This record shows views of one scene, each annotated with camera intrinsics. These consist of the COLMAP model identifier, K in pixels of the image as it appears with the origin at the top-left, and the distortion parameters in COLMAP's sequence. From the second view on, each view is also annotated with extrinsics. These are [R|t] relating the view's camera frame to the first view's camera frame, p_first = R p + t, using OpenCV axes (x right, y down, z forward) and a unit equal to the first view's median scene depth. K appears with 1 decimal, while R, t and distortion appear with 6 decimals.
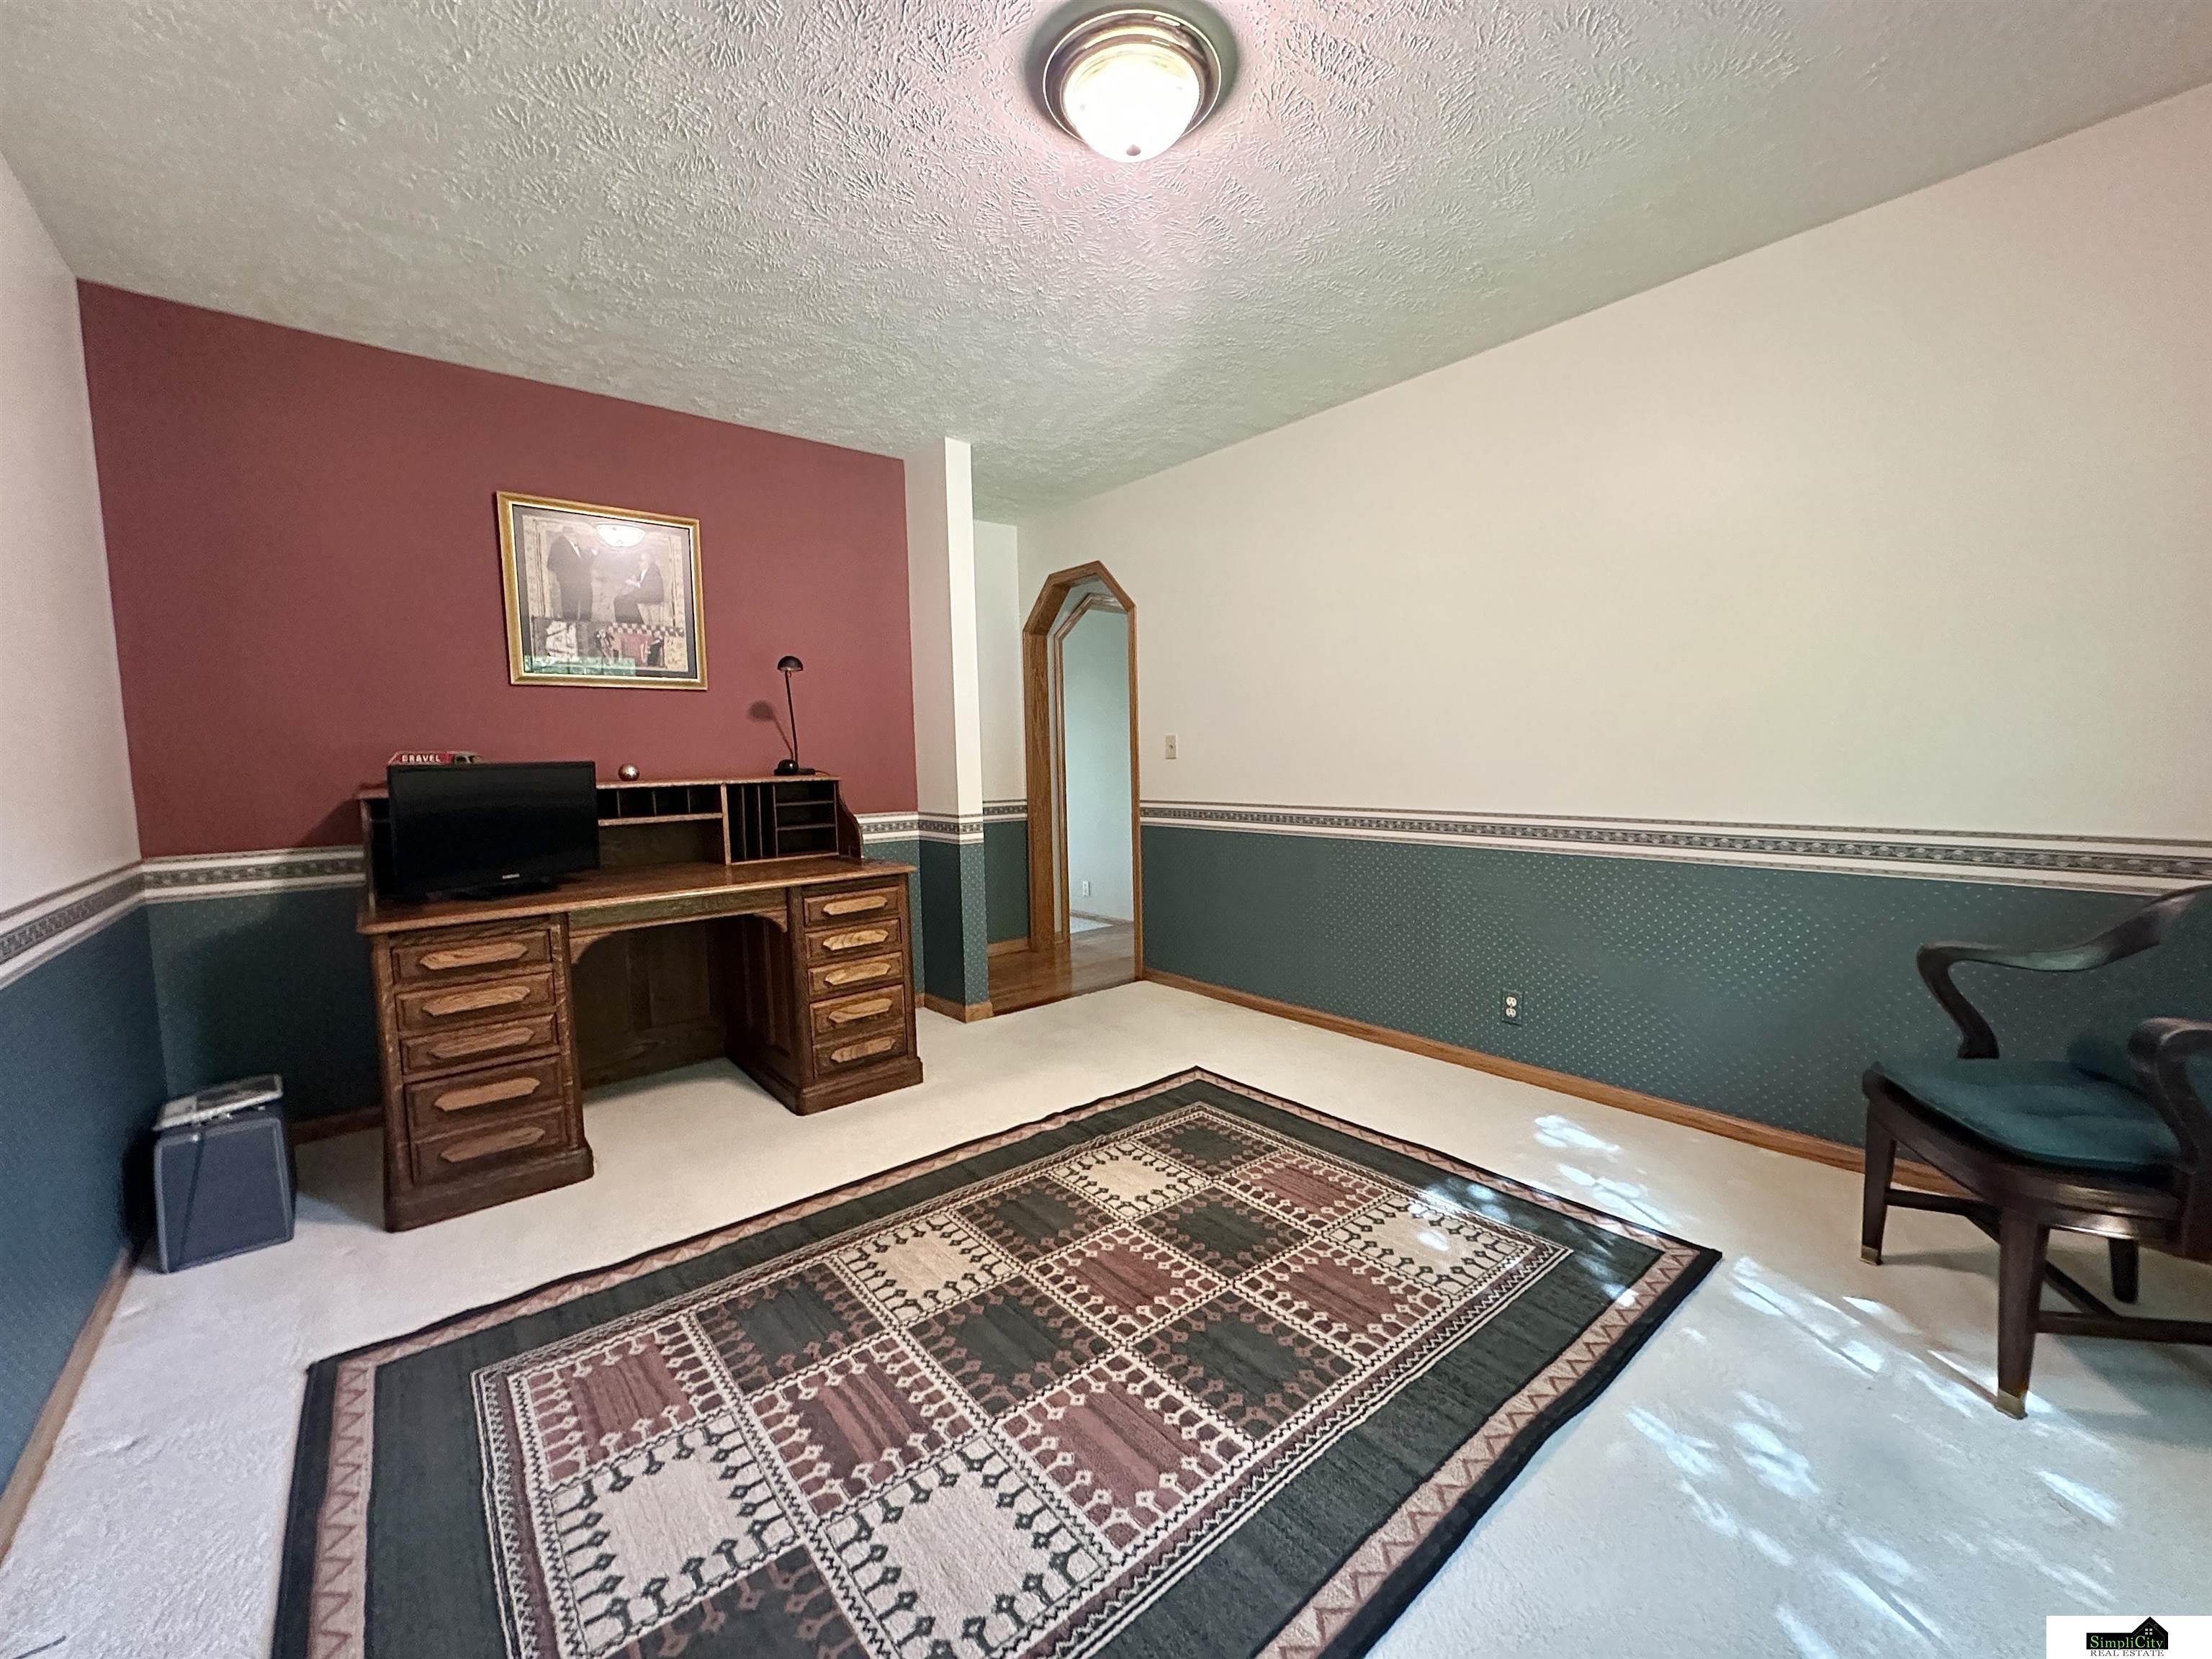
lens RADIAL K [[876.5, 0, 1102.9], [0, 876.5, 828.9], [0, 0, 1]] dist [-0.002628, 0.000278]
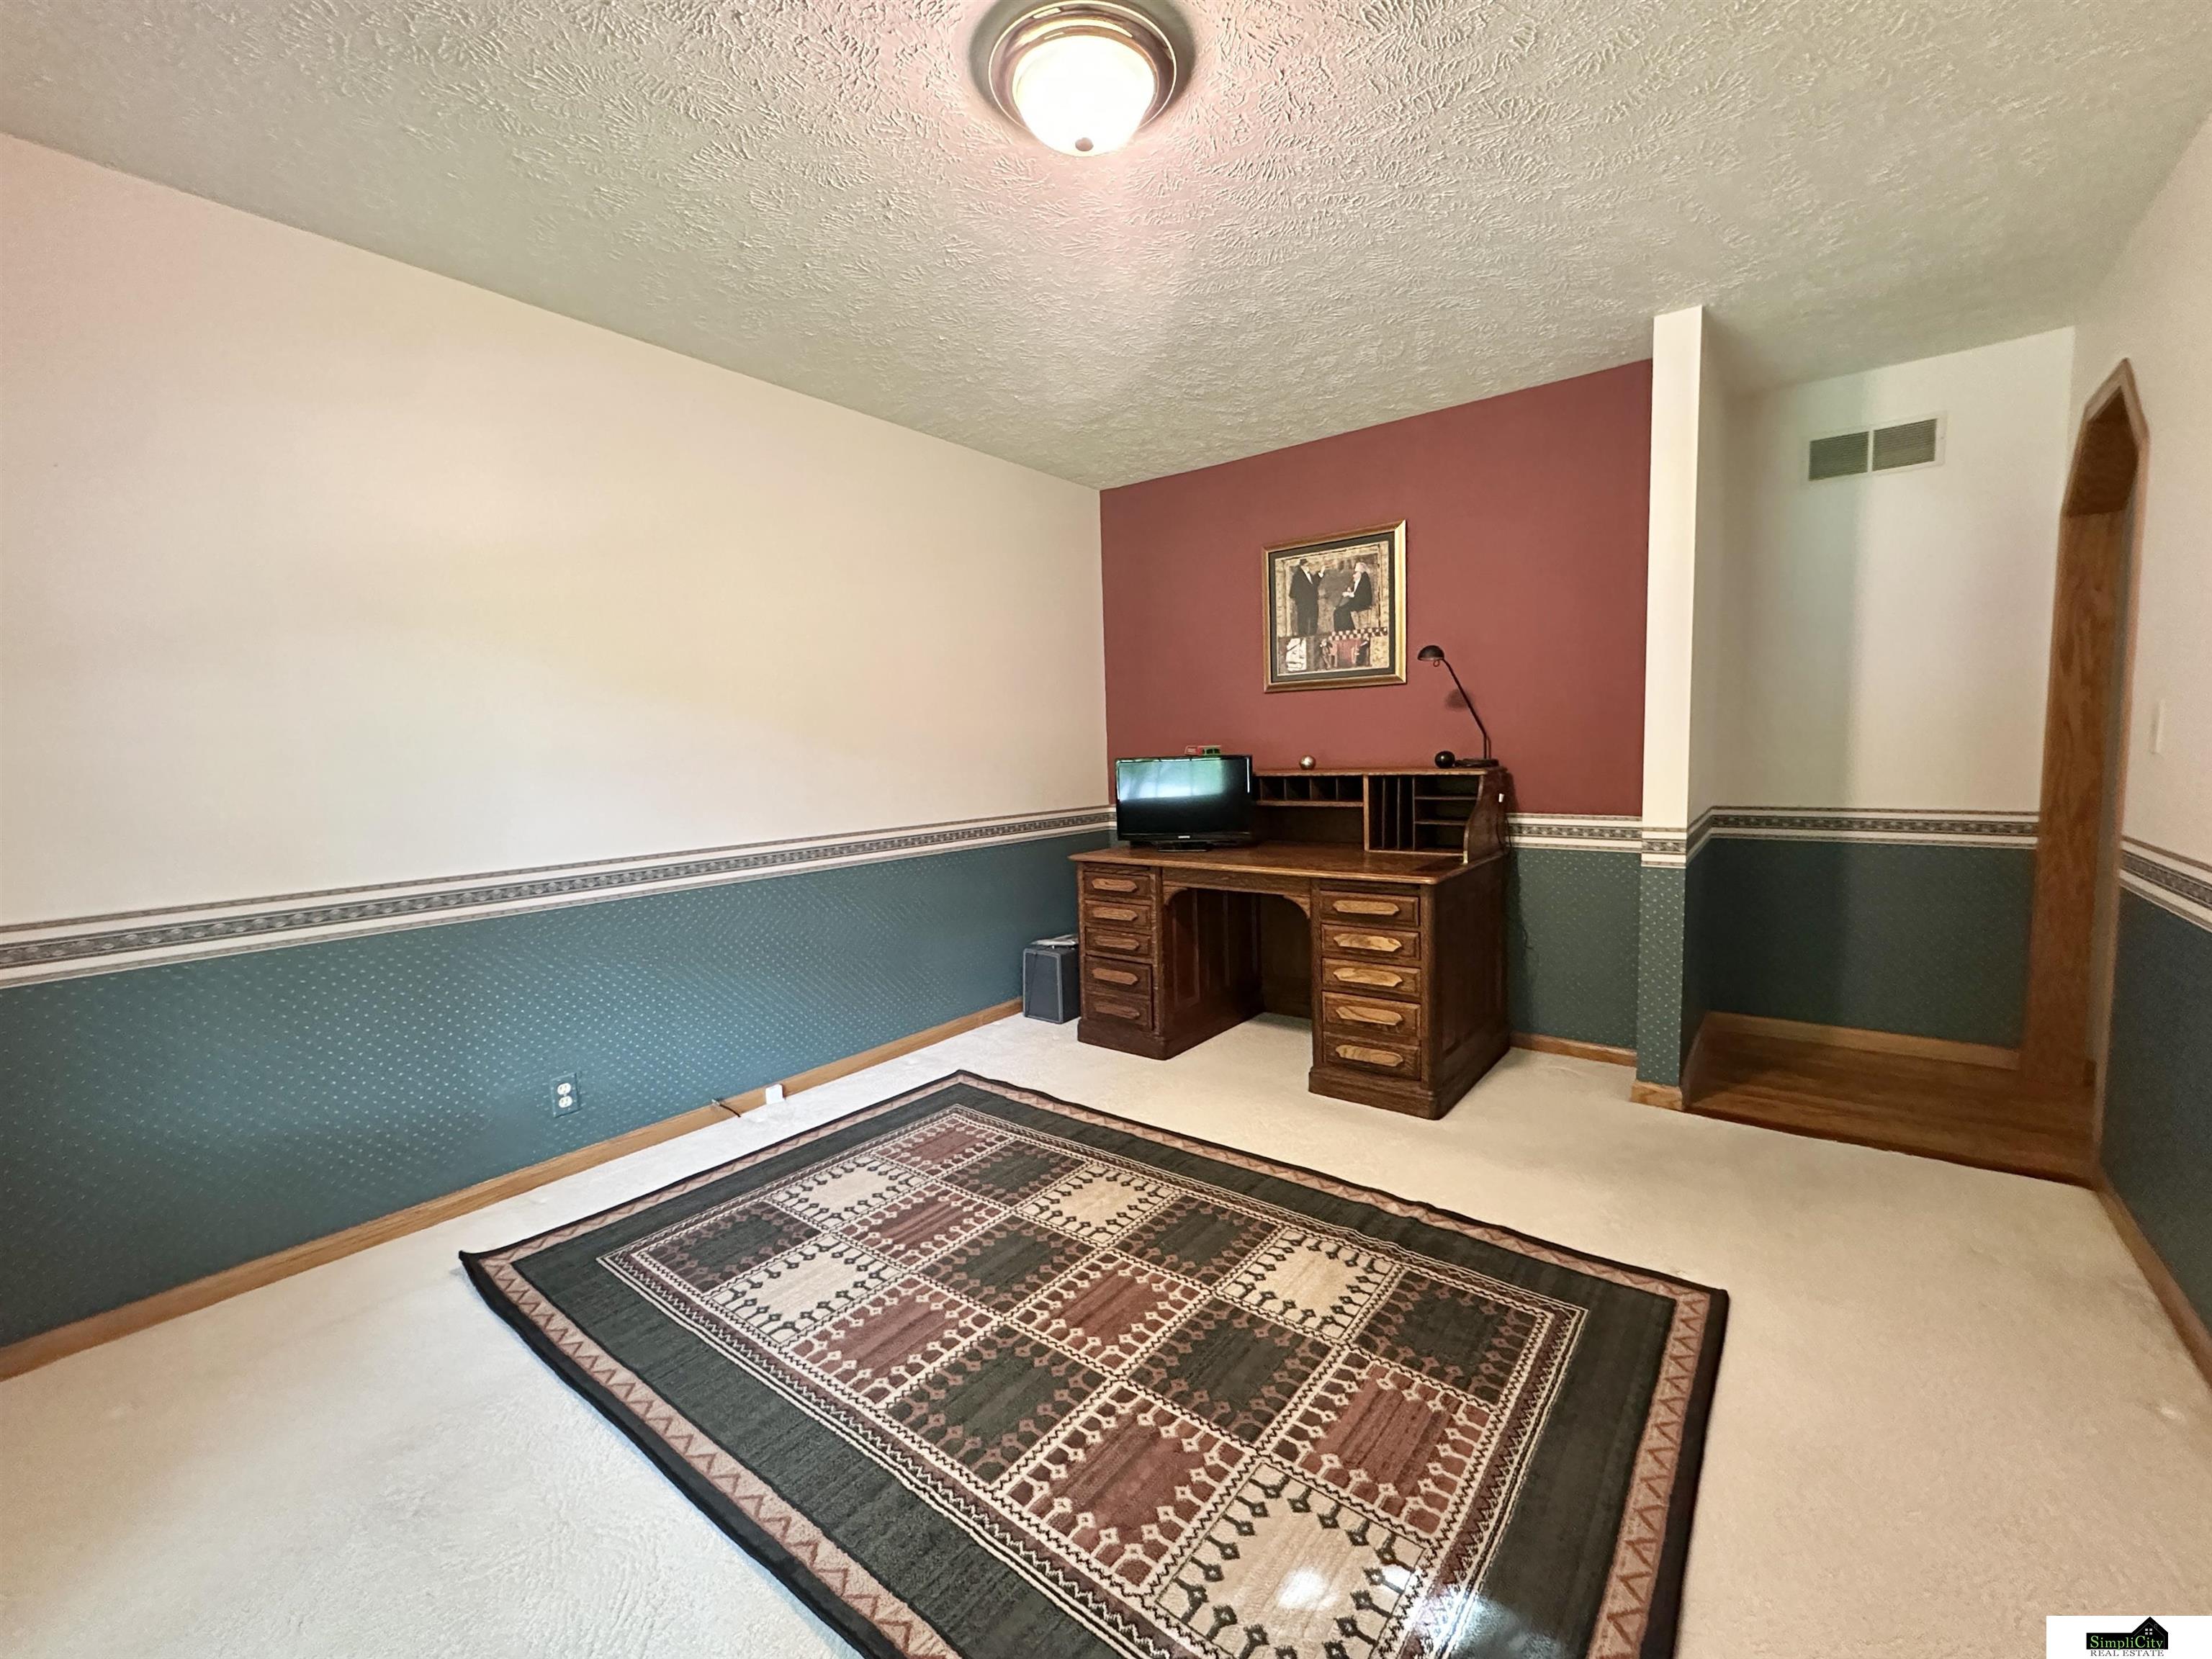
lens RADIAL K [[914.6, 0, 1100.3], [0, 914.6, 819.6], [0, 0, 1]] dist [0.000253, -0.000386]
pose [[0.210338, 0.091536, -0.973334, 0.902721], [-0.058041, 0.995020, 0.081032, -0.105729], [0.975904, 0.039449, 0.214604, 0.693584]]
